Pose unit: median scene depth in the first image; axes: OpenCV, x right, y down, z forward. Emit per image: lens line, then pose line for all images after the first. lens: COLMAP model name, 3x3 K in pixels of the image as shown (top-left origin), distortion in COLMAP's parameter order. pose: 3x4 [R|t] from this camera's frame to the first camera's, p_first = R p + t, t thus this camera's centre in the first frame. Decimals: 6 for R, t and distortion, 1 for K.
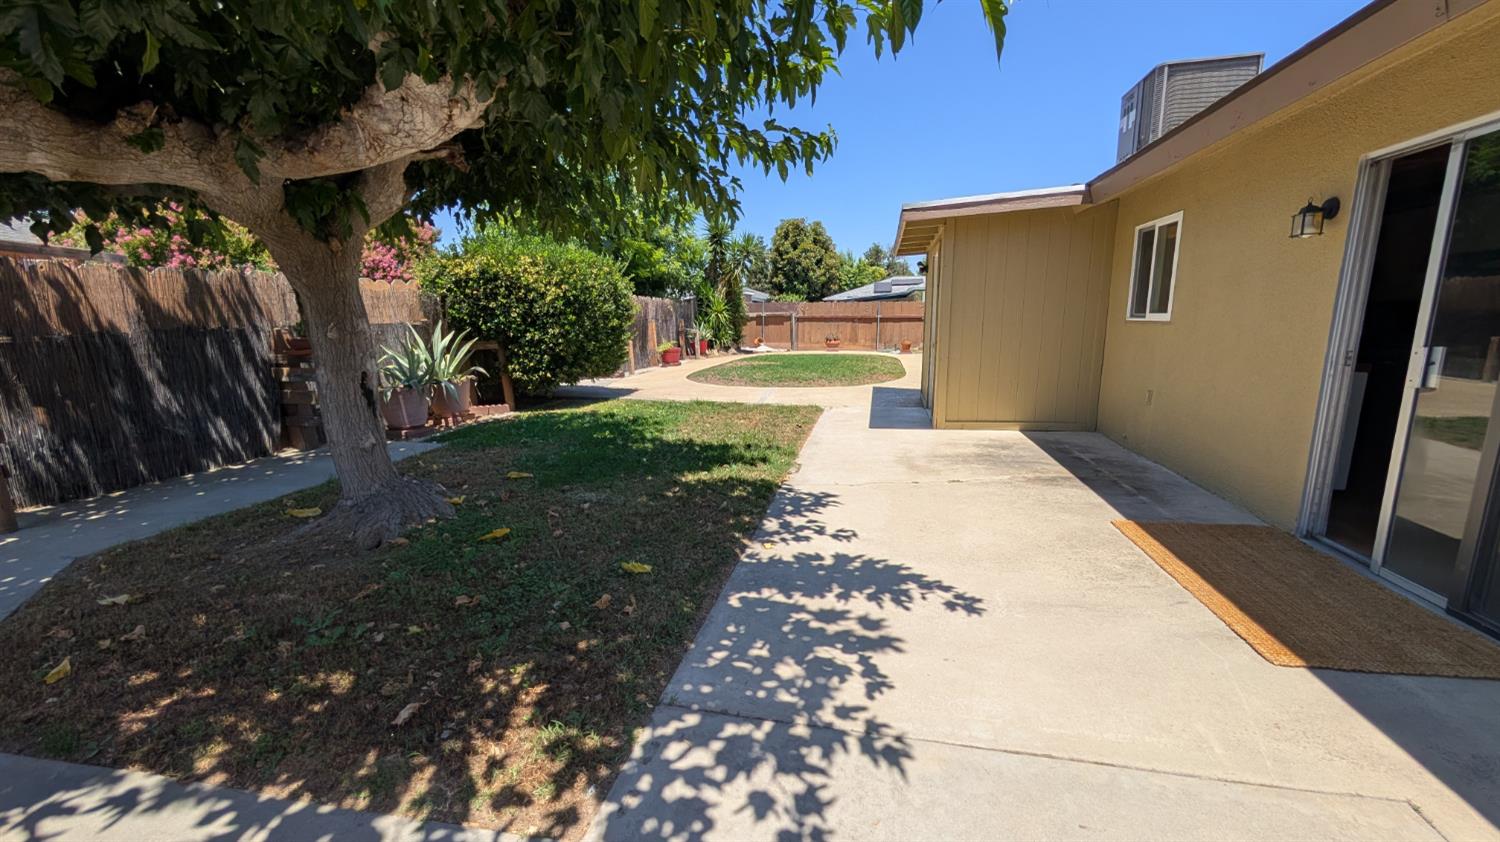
lens RADIAL K [[572.3, 0, 754.8], [0, 572.3, 422.6], [0, 0, 1]] dist [-0.000261, -0.000173]
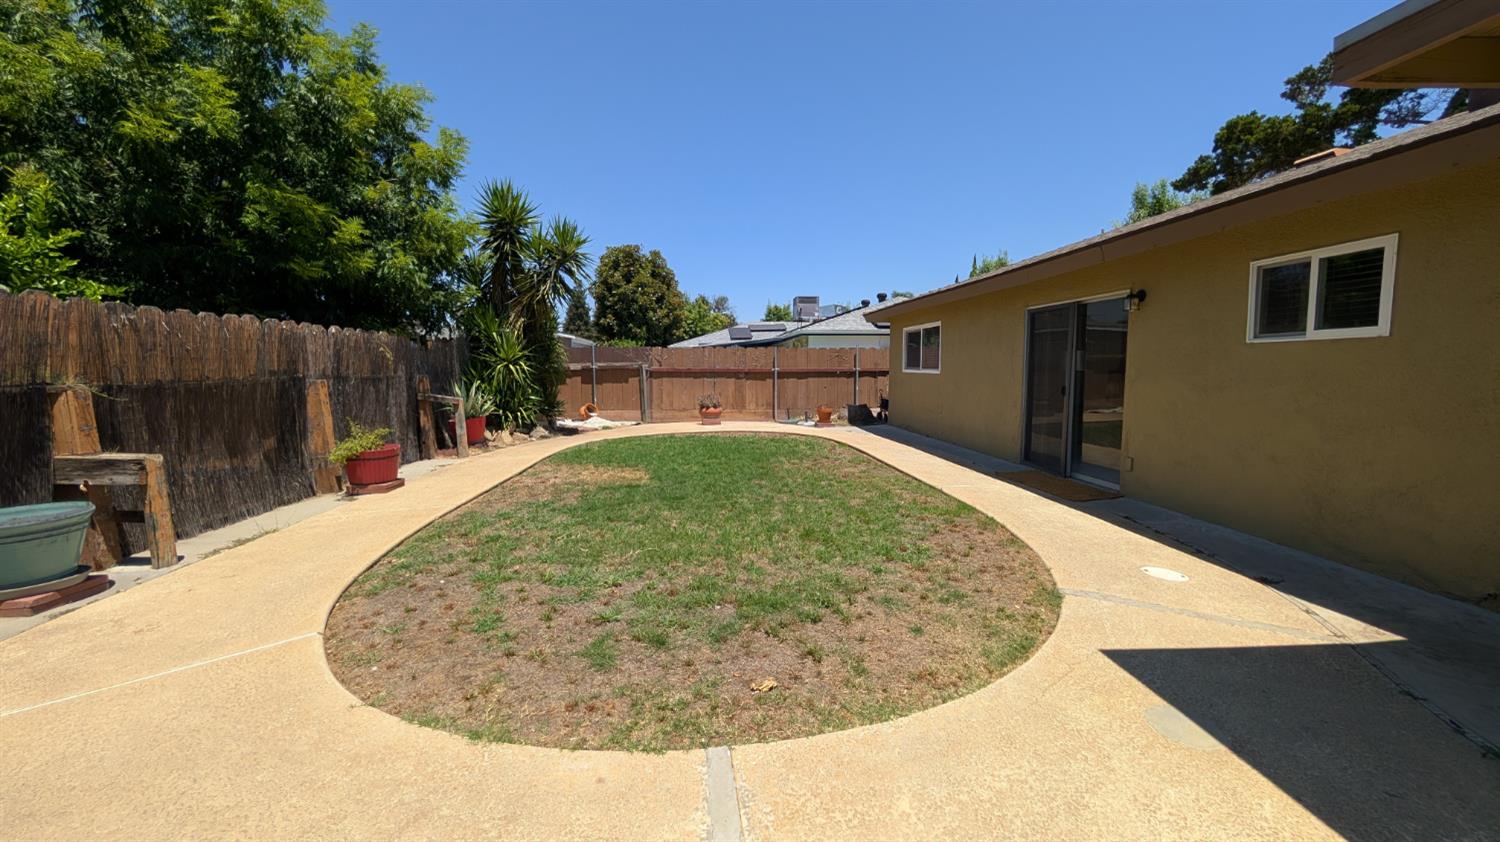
lens RADIAL K [[572.3, 0, 761.4], [0, 572.3, 422.0], [0, 0, 1]] dist [-0.000261, -0.000173]
pose [[0.950473, -0.027982, 0.309546, -0.005908], [0.055329, 0.995264, -0.079922, -0.071116], [-0.305844, 0.093091, 0.947520, 0.372954]]
